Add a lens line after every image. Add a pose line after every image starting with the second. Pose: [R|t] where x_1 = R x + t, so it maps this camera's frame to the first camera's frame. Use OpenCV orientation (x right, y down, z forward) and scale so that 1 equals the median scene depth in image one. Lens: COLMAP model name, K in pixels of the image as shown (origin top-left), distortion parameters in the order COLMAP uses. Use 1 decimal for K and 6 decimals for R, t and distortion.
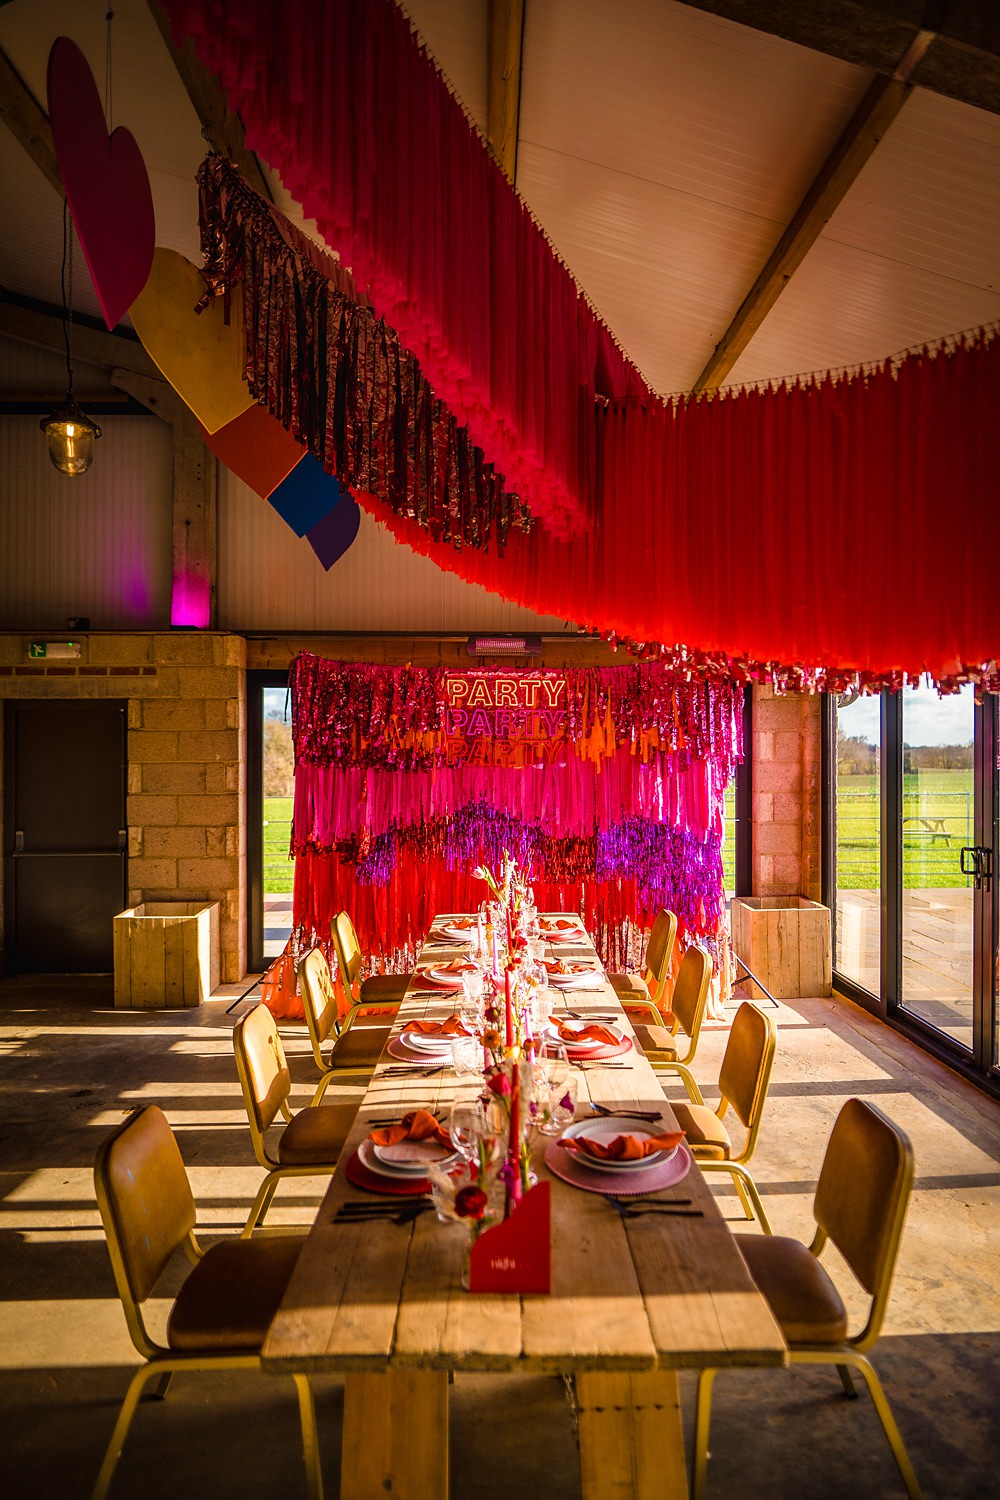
lens RADIAL K [[860.6, 0, 510.1], [0, 860.6, 750.1], [0, 0, 1]] dist [-0.001941, -0.010838]
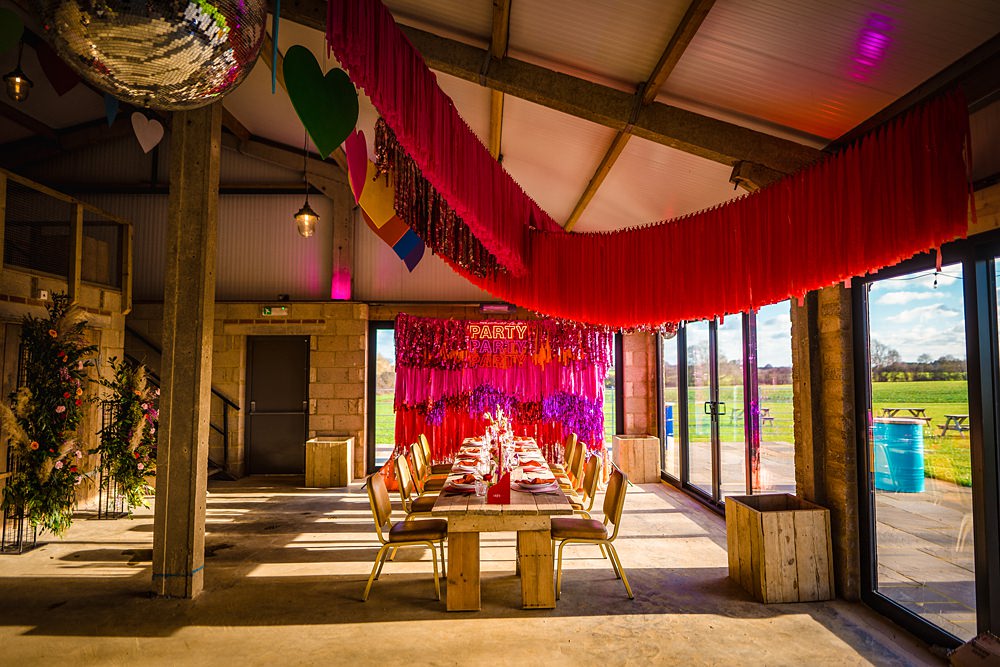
lens RADIAL K [[573.8, 0, 501.7], [0, 573.8, 341.0], [0, 0, 1]] dist [-0.001941, -0.010838]
pose [[0.999999, -0.000927, -0.000520, 0.003926], [0.000900, 0.998752, -0.049929, 0.024298], [0.000565, 0.049928, 0.998753, -0.382643]]
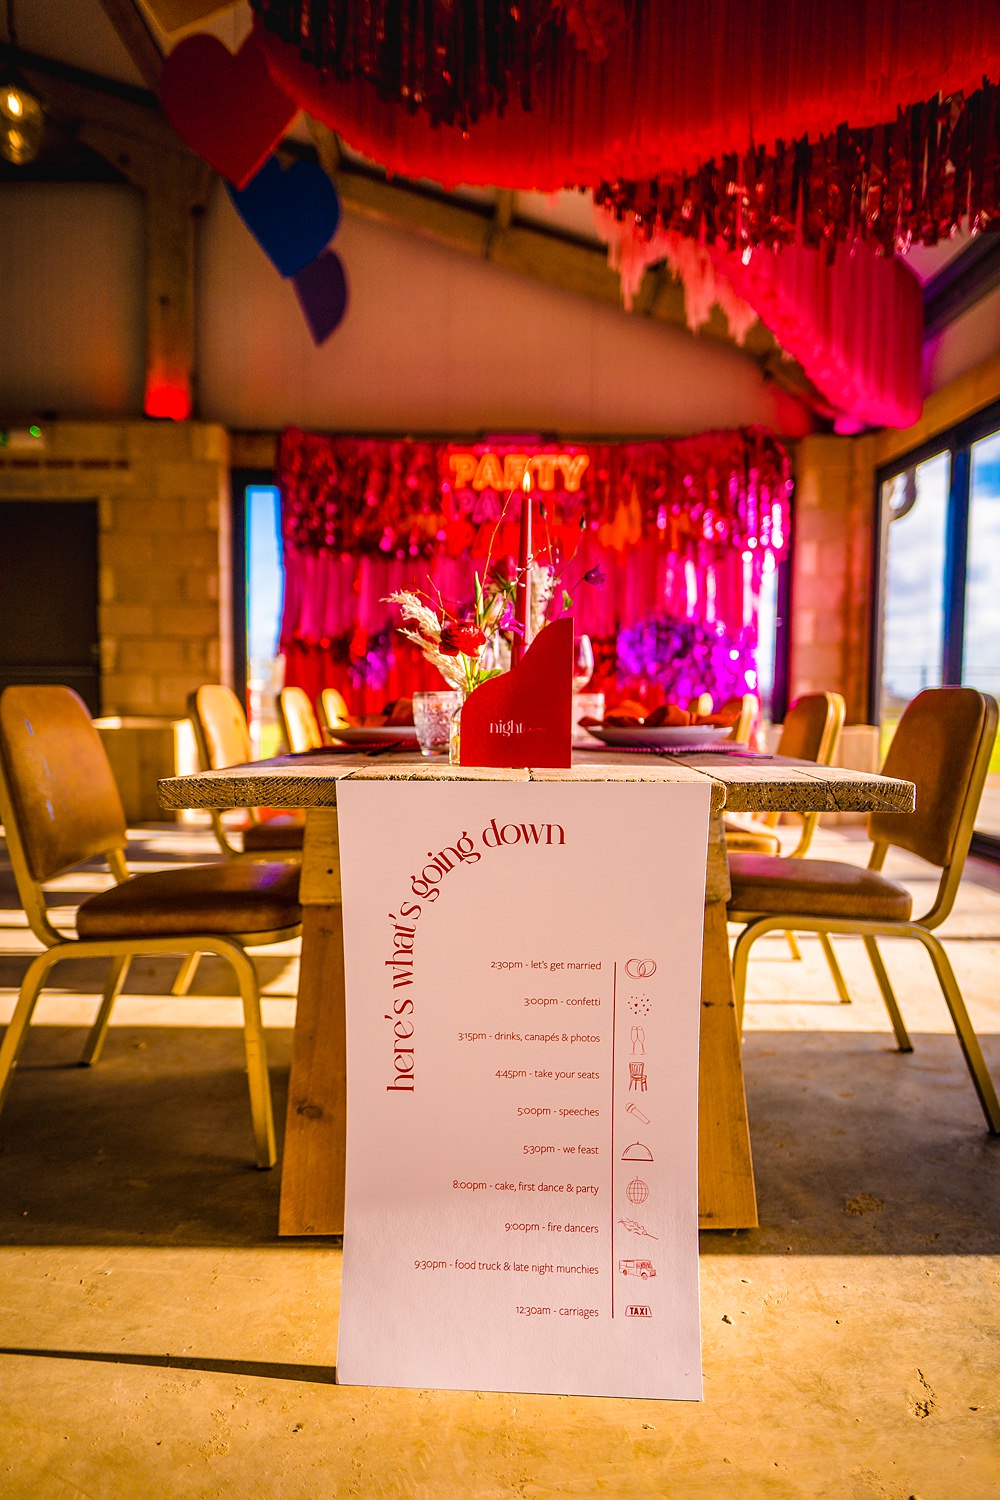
lens RADIAL K [[860.6, 0, 510.0], [0, 860.6, 756.1], [0, 0, 1]] dist [-0.001941, -0.010838]
pose [[0.999844, 0.012959, -0.011992, 0.000985], [-0.012205, 0.998066, 0.060948, 0.171668], [0.012758, -0.060793, 0.998069, 0.101044]]
